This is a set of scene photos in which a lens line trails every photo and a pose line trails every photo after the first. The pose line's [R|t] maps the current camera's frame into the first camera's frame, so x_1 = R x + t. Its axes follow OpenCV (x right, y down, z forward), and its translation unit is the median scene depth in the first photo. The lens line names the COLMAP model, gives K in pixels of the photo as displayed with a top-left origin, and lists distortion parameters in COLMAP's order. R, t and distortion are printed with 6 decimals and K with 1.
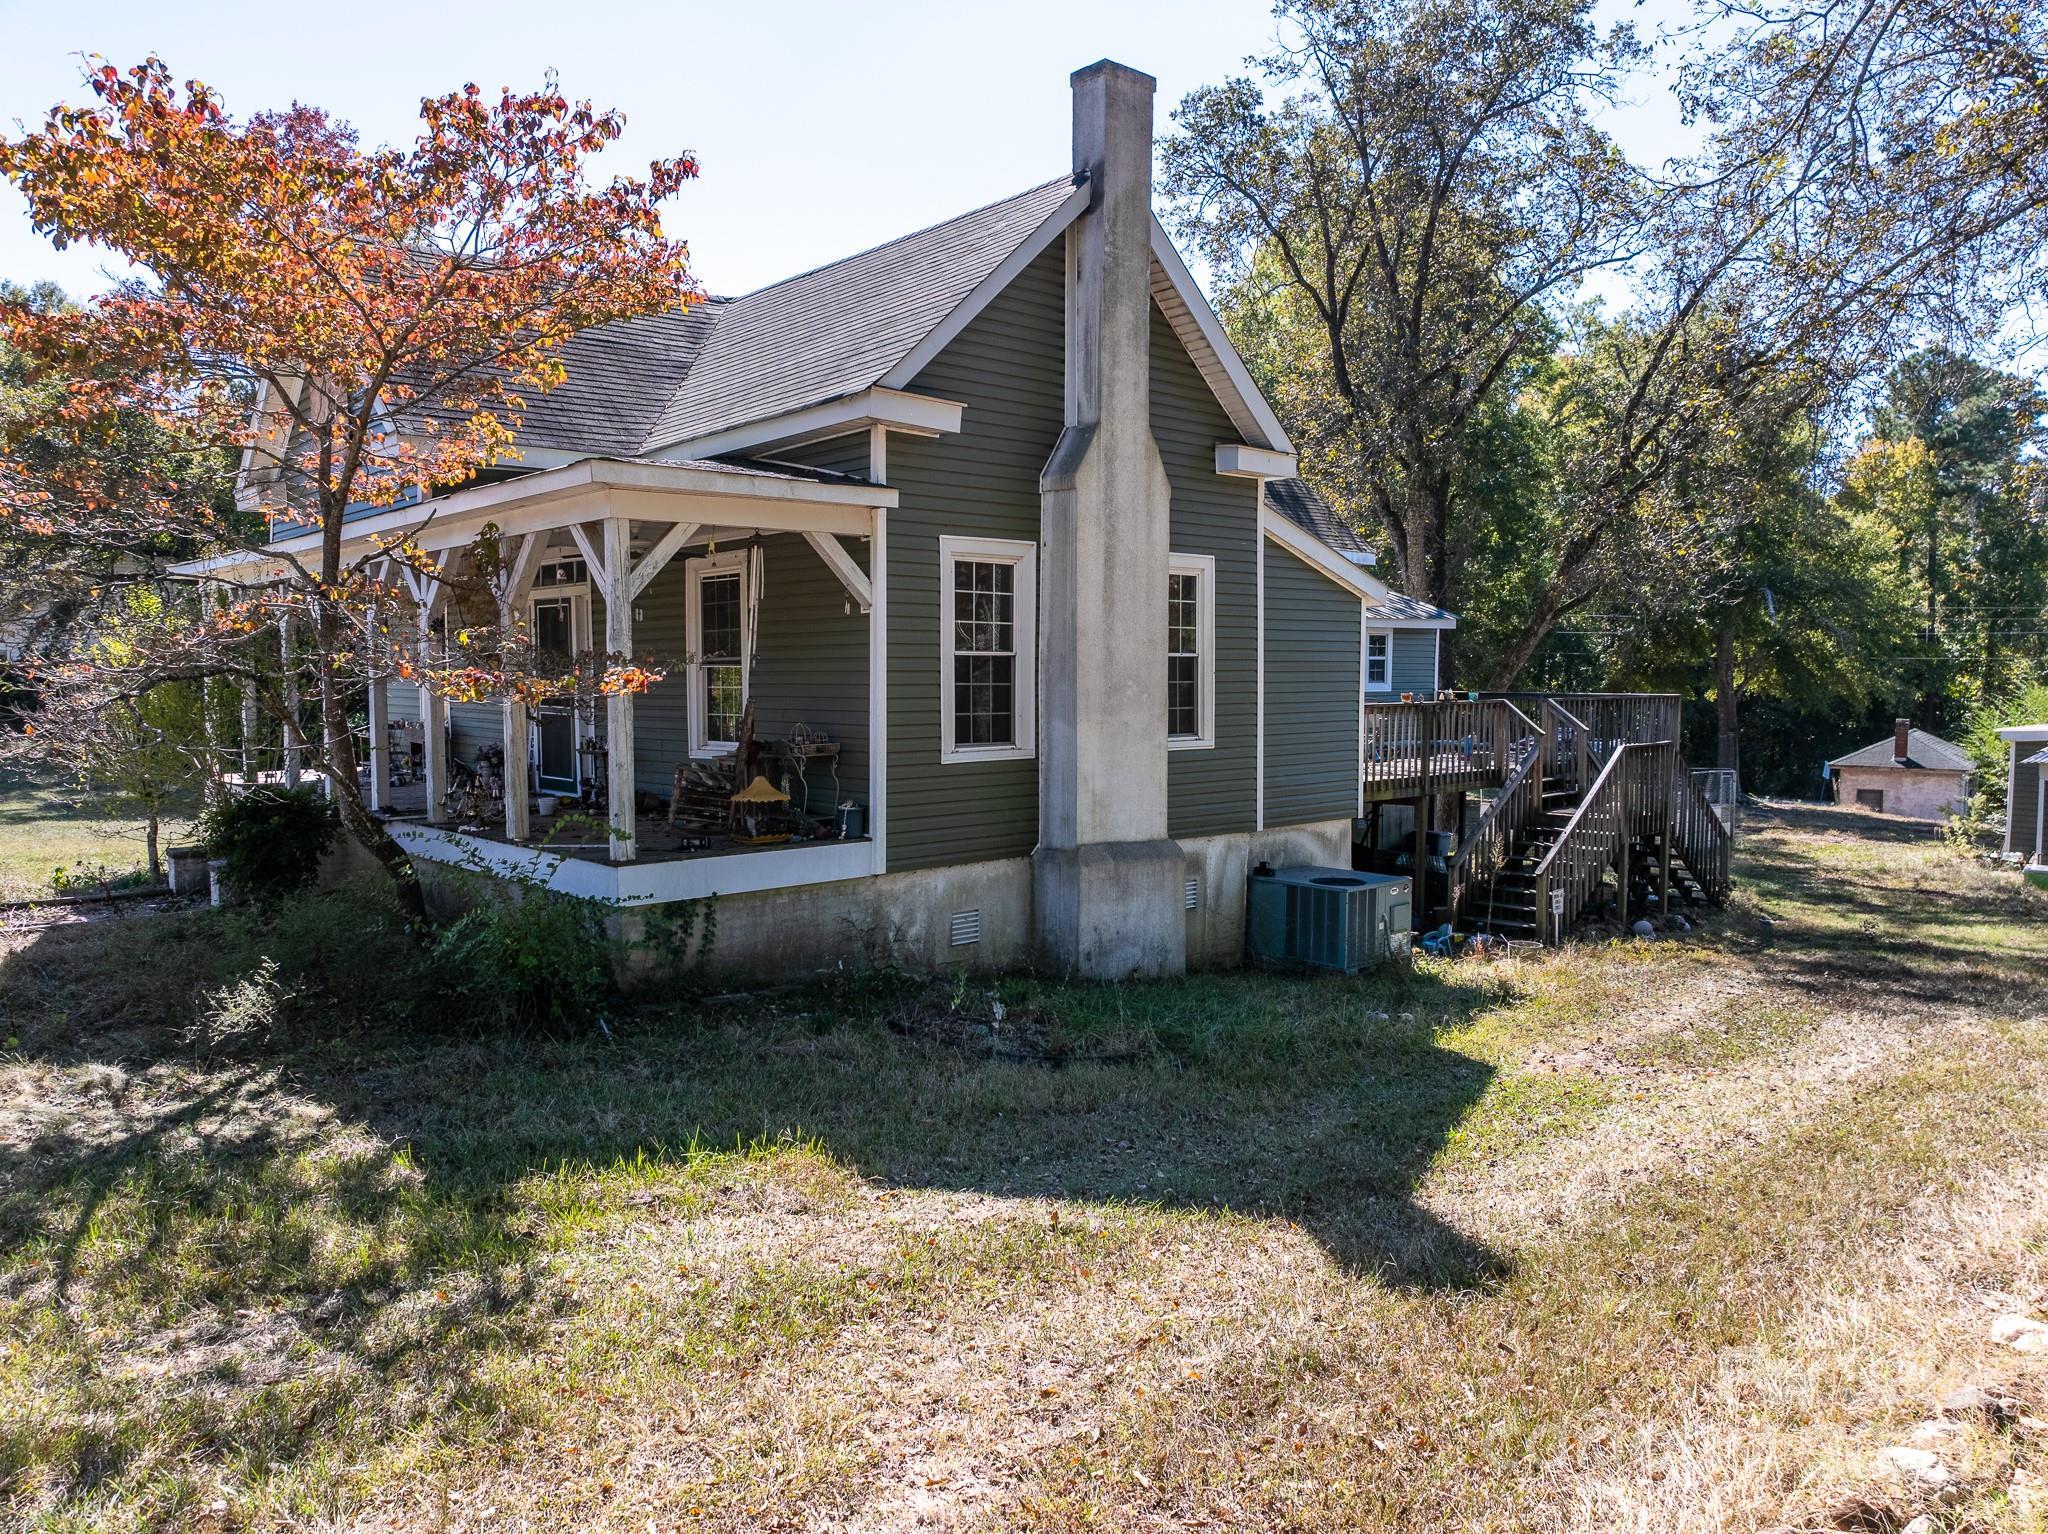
lens RADIAL K [[1430.6, 0, 1024.0], [0, 1430.6, 767.0], [0, 0, 1]] dist [-0.033073, 0.001219]
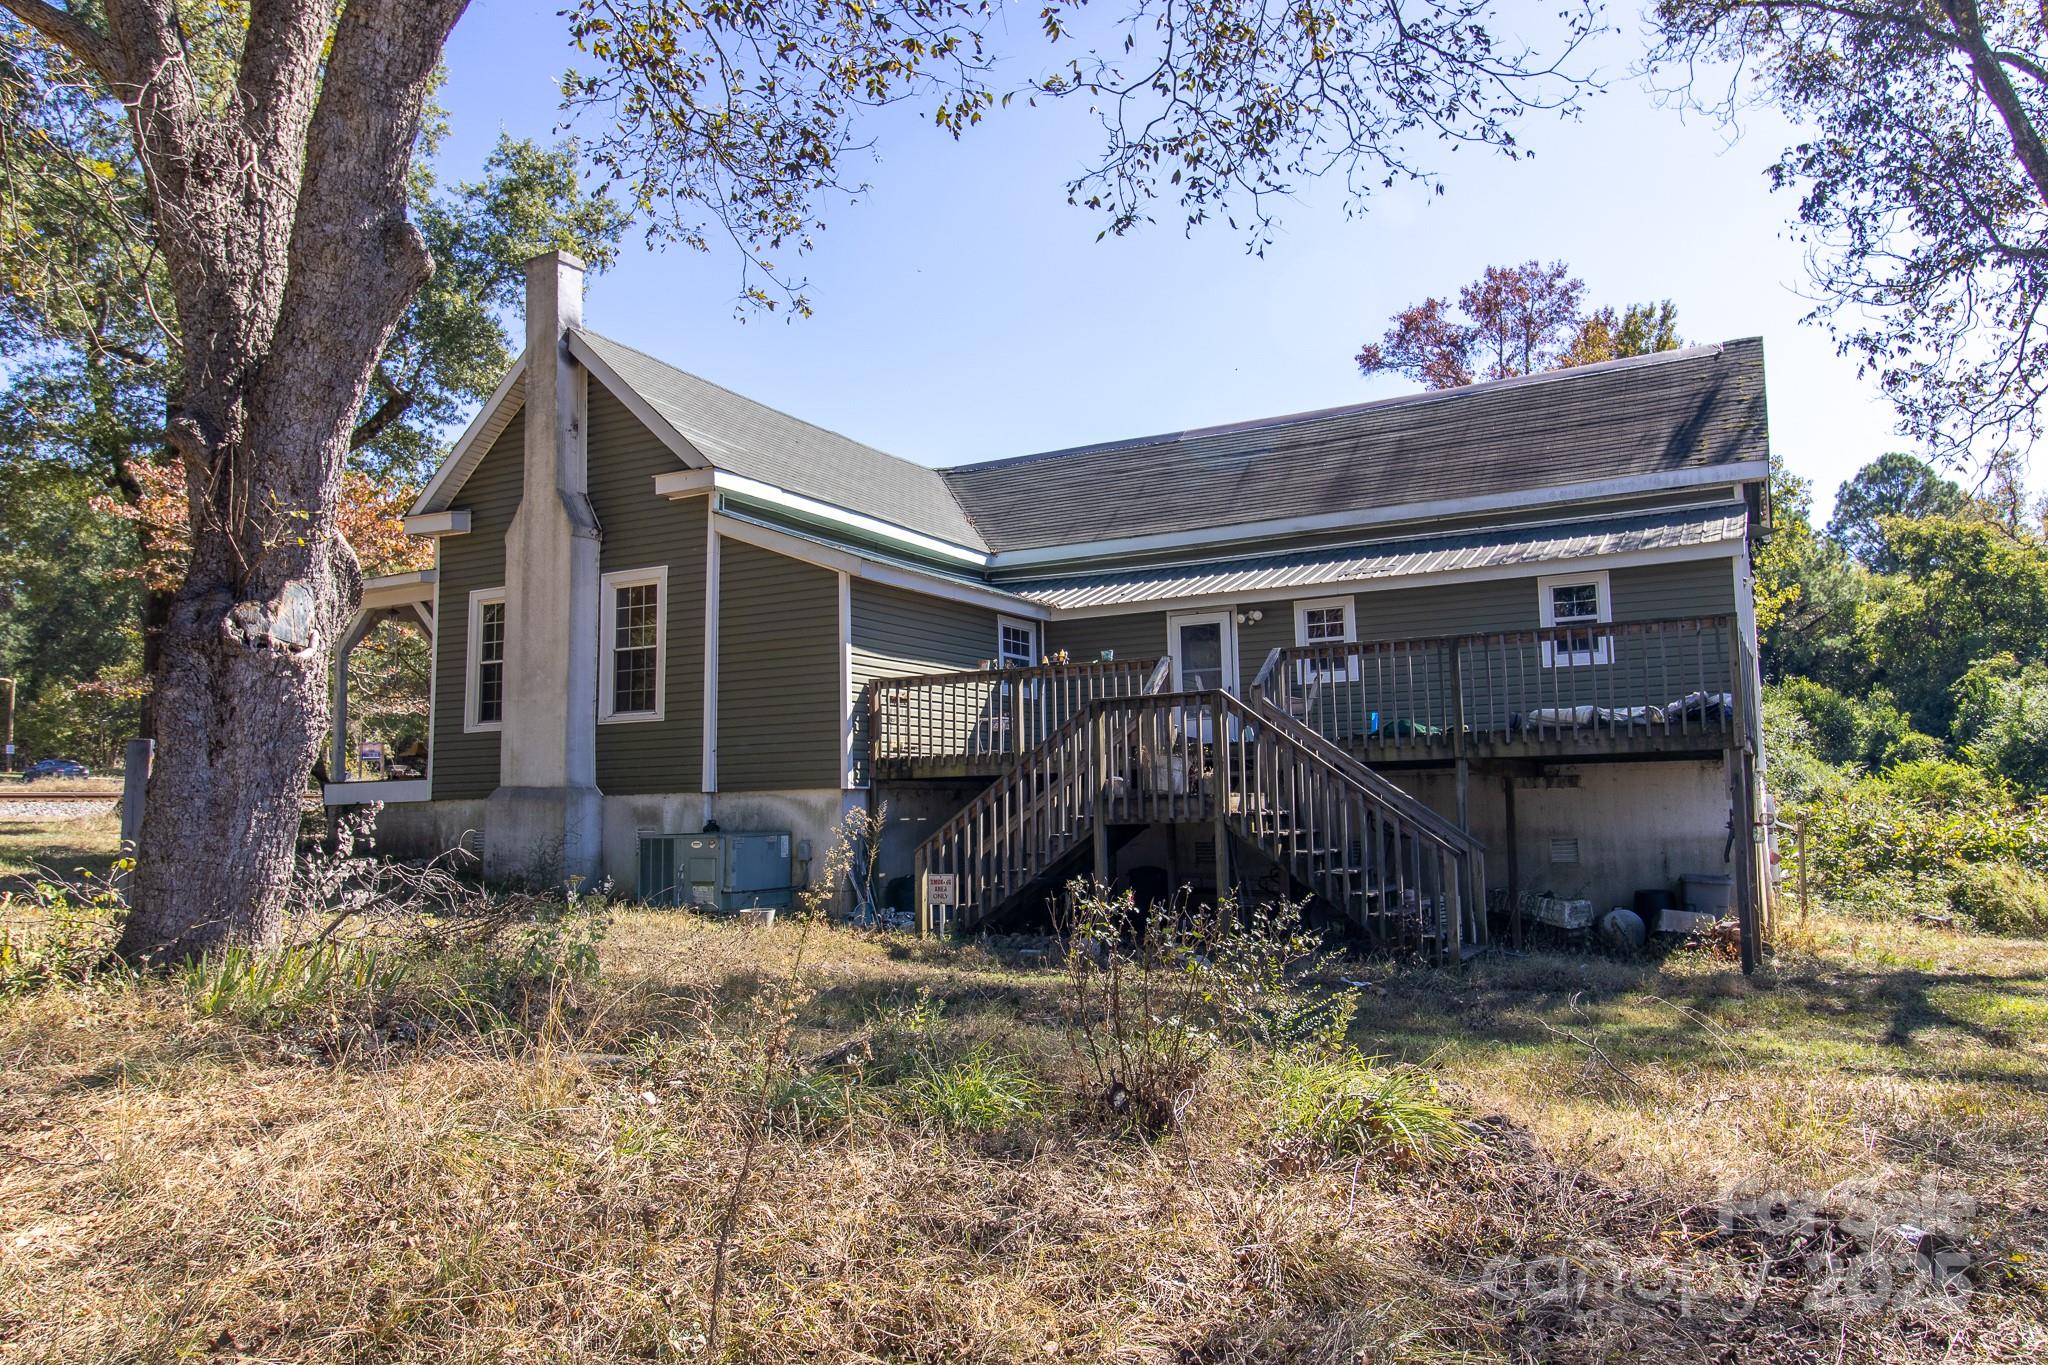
lens RADIAL K [[1418.8, 0, 1024.0], [0, 1418.8, 682.5], [0, 0, 1]] dist [0.007112, -0.001295]
pose [[0.343850, -0.087082, -0.934978, 1.513635], [-0.044494, 0.993061, -0.108855, 0.080008], [0.937970, 0.079031, 0.337589, 0.971067]]
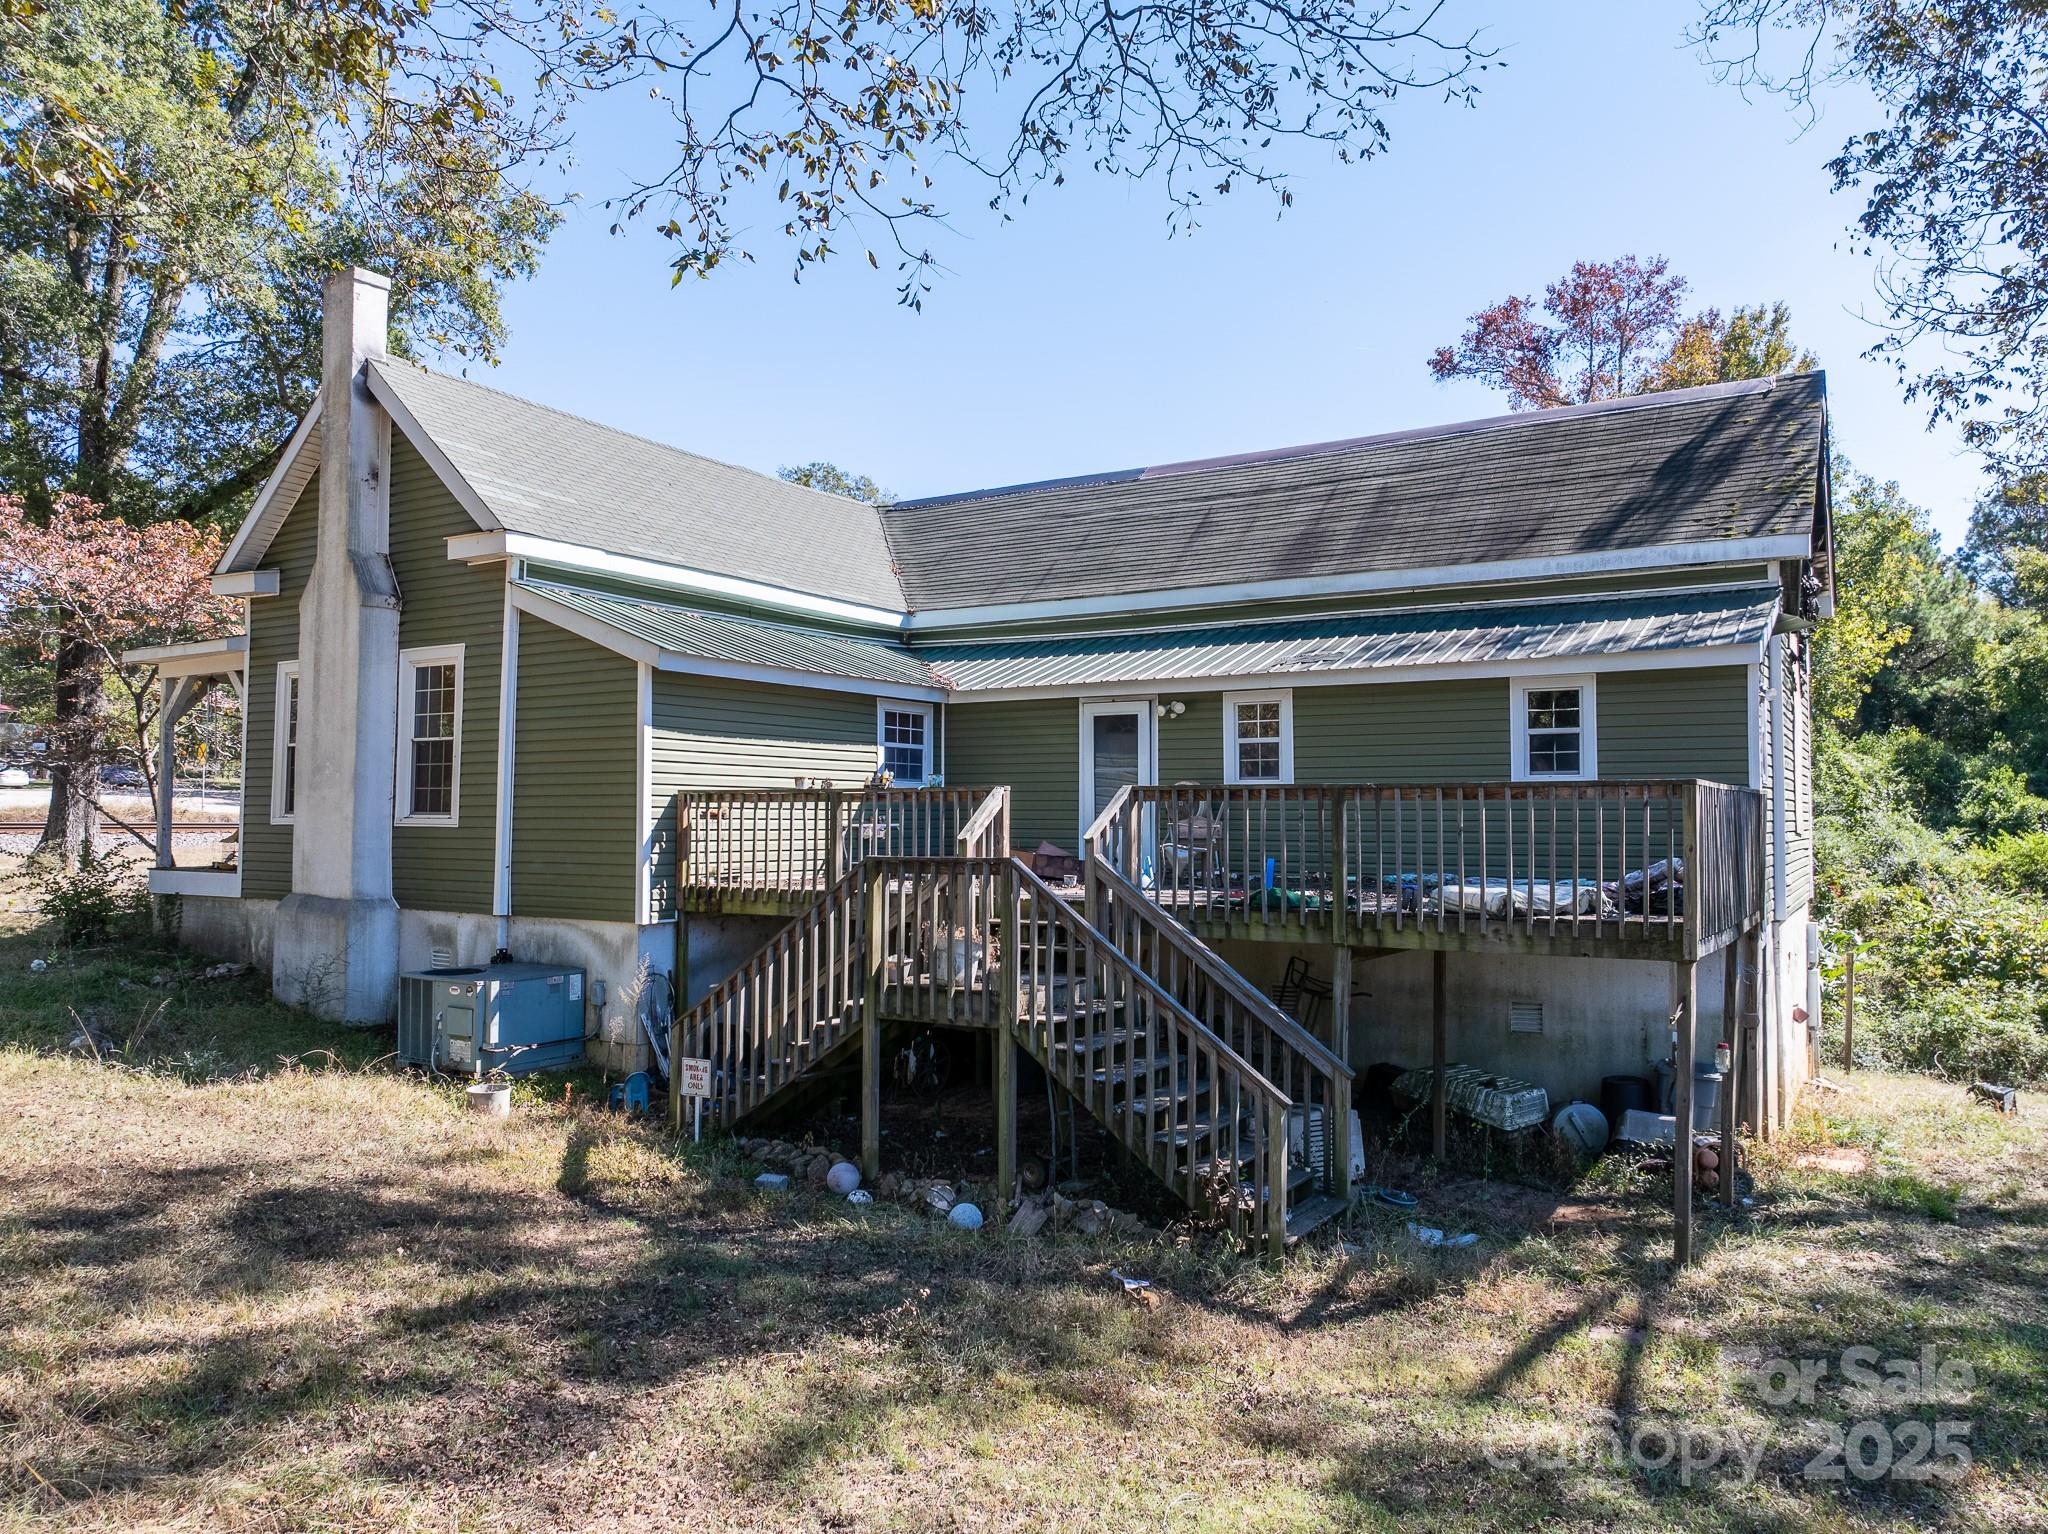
lens RADIAL K [[1453.3, 0, 1024.0], [0, 1453.3, 767.0], [0, 0, 1]] dist [-0.035068, 0.000734]
pose [[0.279379, -0.025827, -0.959833, 1.386018], [-0.069481, 0.996474, -0.047037, -0.039543], [0.957664, 0.079832, 0.276600, 1.216816]]
